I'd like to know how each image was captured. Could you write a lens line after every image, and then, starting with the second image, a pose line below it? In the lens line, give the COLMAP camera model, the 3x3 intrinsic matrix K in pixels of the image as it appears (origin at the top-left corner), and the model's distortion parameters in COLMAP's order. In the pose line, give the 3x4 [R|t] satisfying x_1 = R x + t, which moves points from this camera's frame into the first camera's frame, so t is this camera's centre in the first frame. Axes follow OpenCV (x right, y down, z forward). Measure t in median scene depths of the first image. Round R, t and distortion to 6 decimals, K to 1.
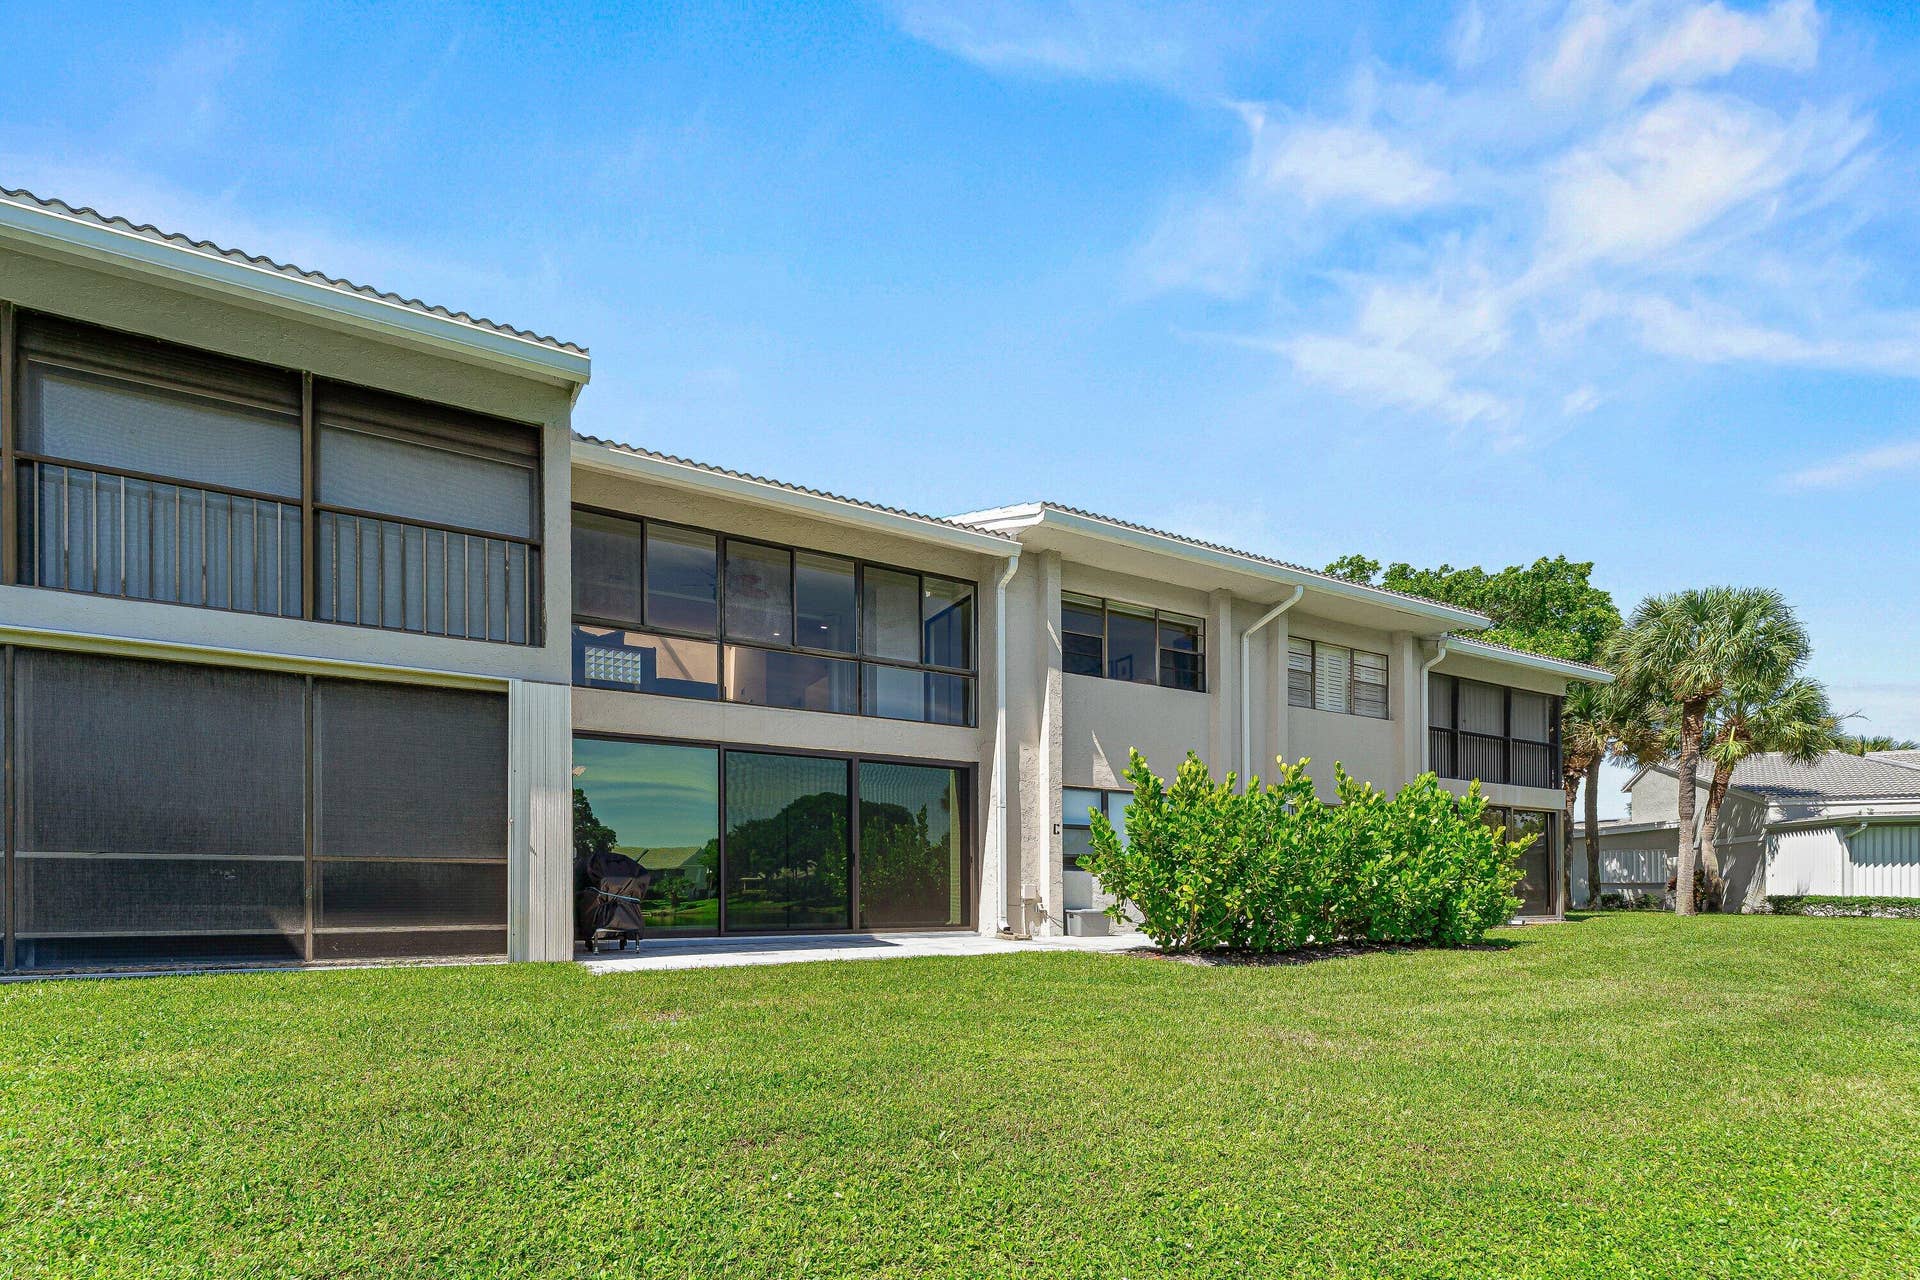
lens RADIAL K [[764.9, 0, 960.0], [0, 764.9, 640.0], [0, 0, 1]] dist [0.000512, -0.000115]
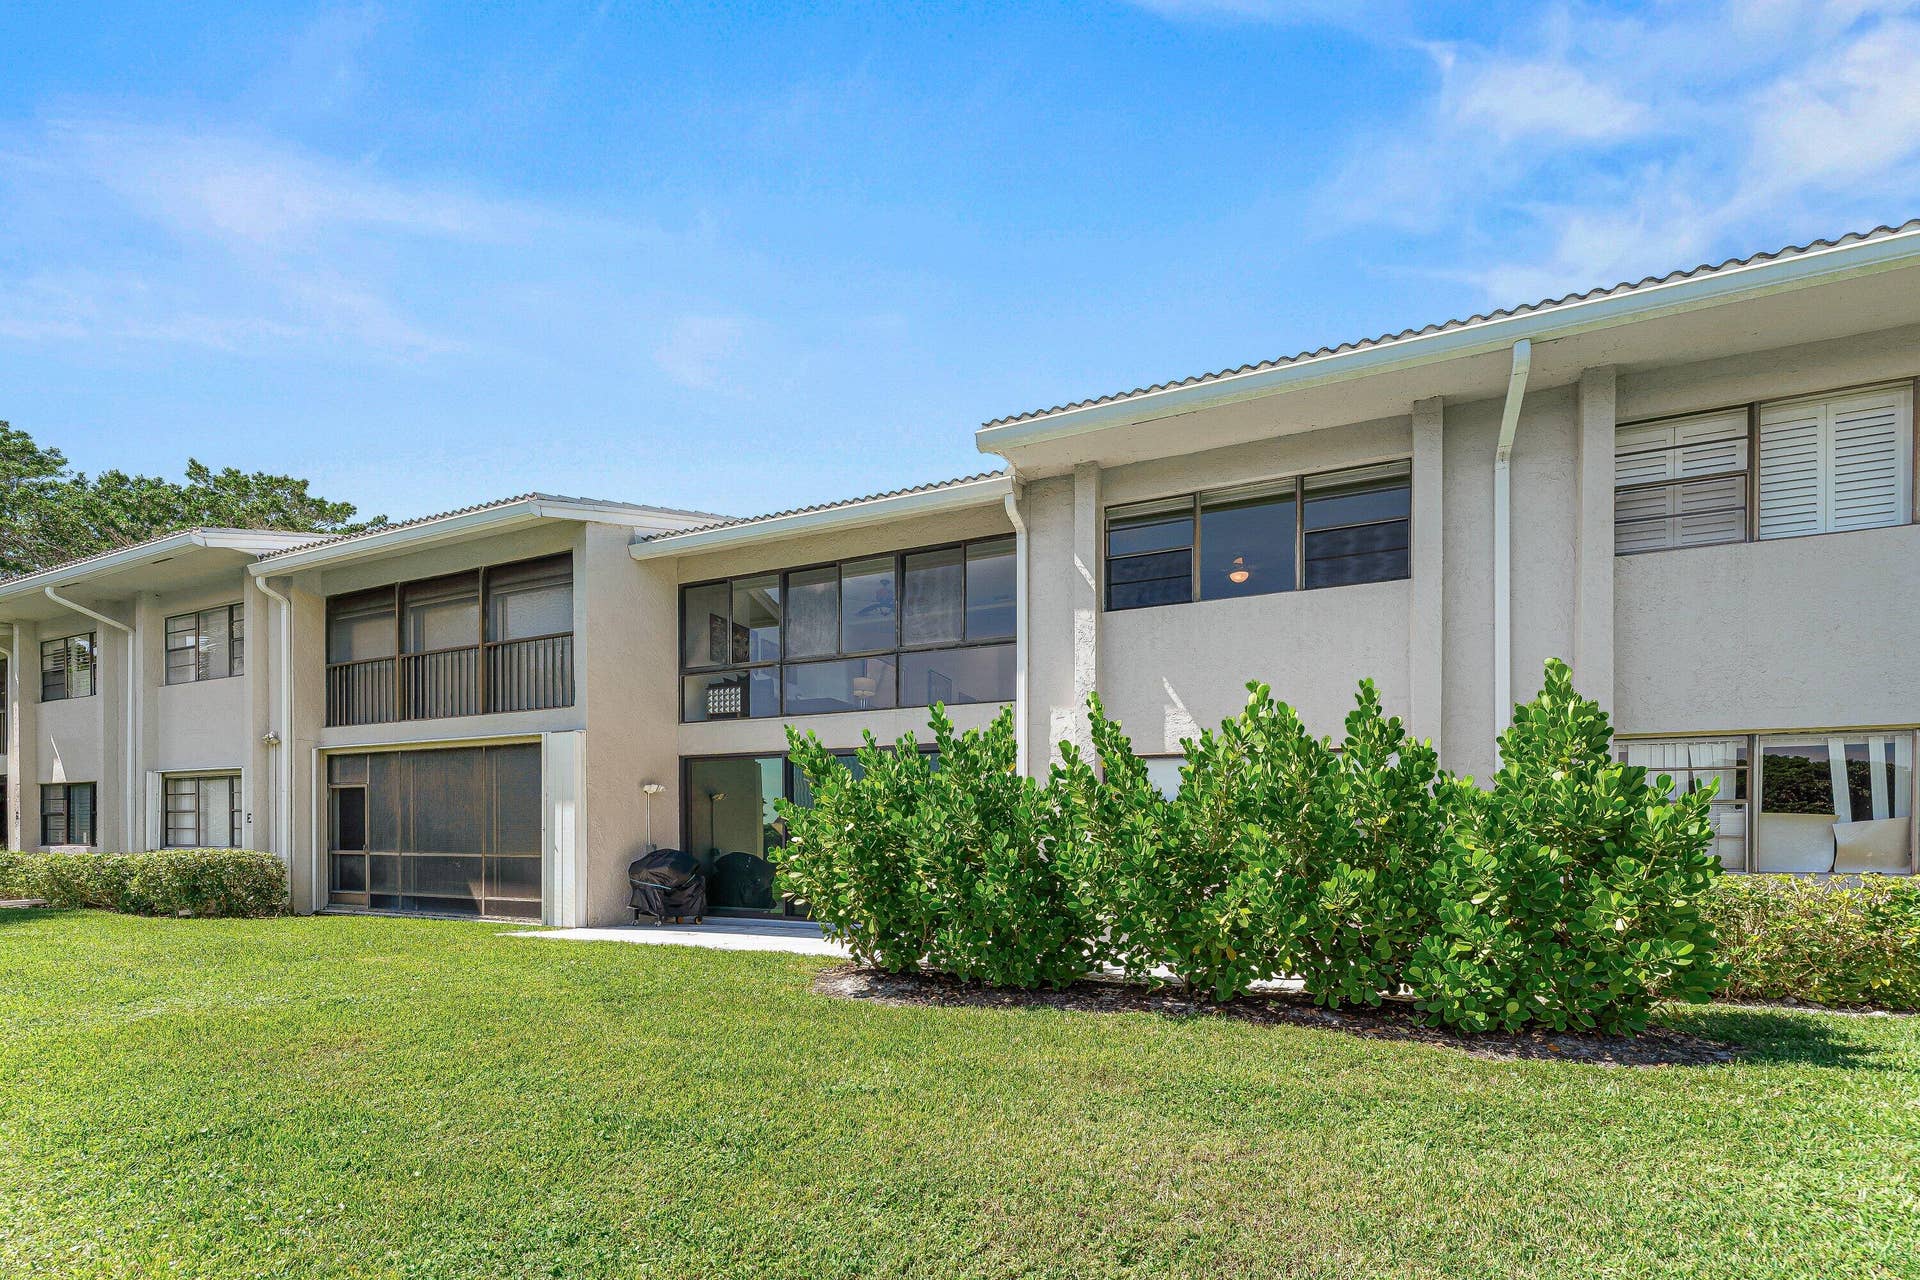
lens RADIAL K [[791.9, 0, 954.4], [0, 791.9, 656.6], [0, 0, 1]] dist [0.001451, -0.000155]
pose [[0.642941, -0.188353, -0.742395, 0.937819], [0.220550, 0.973764, -0.056049, 0.146190], [0.733474, -0.127699, 0.667614, 0.512223]]
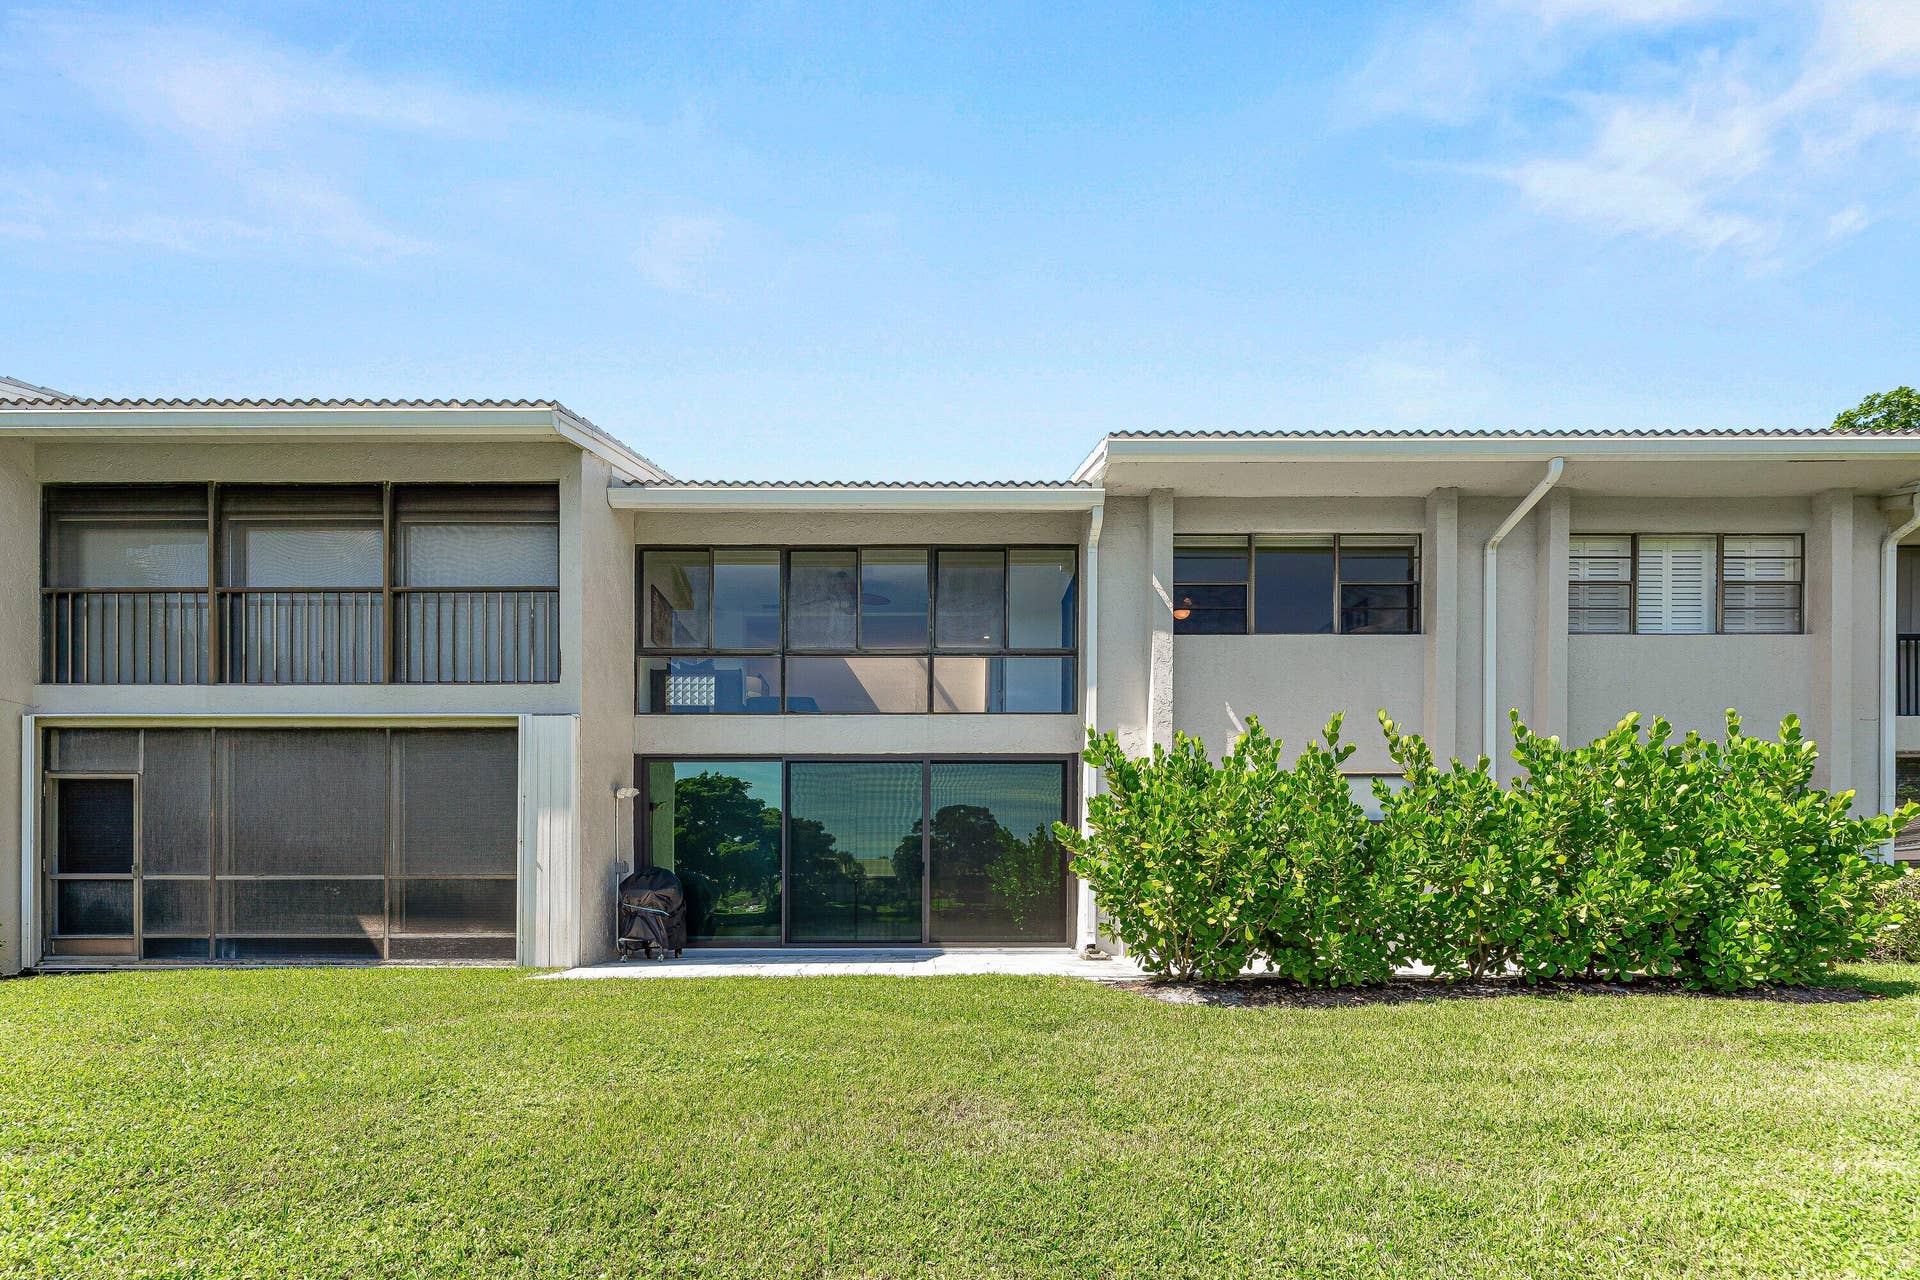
lens RADIAL K [[789.3, 0, 972.5], [0, 789.3, 676.0], [0, 0, 1]] dist [-0.001100, -0.000002]
pose [[0.893800, -0.123856, -0.431023, 0.437014], [0.142237, 0.989777, 0.010537, 0.067575], [0.425312, -0.070725, 0.902279, 0.220041]]
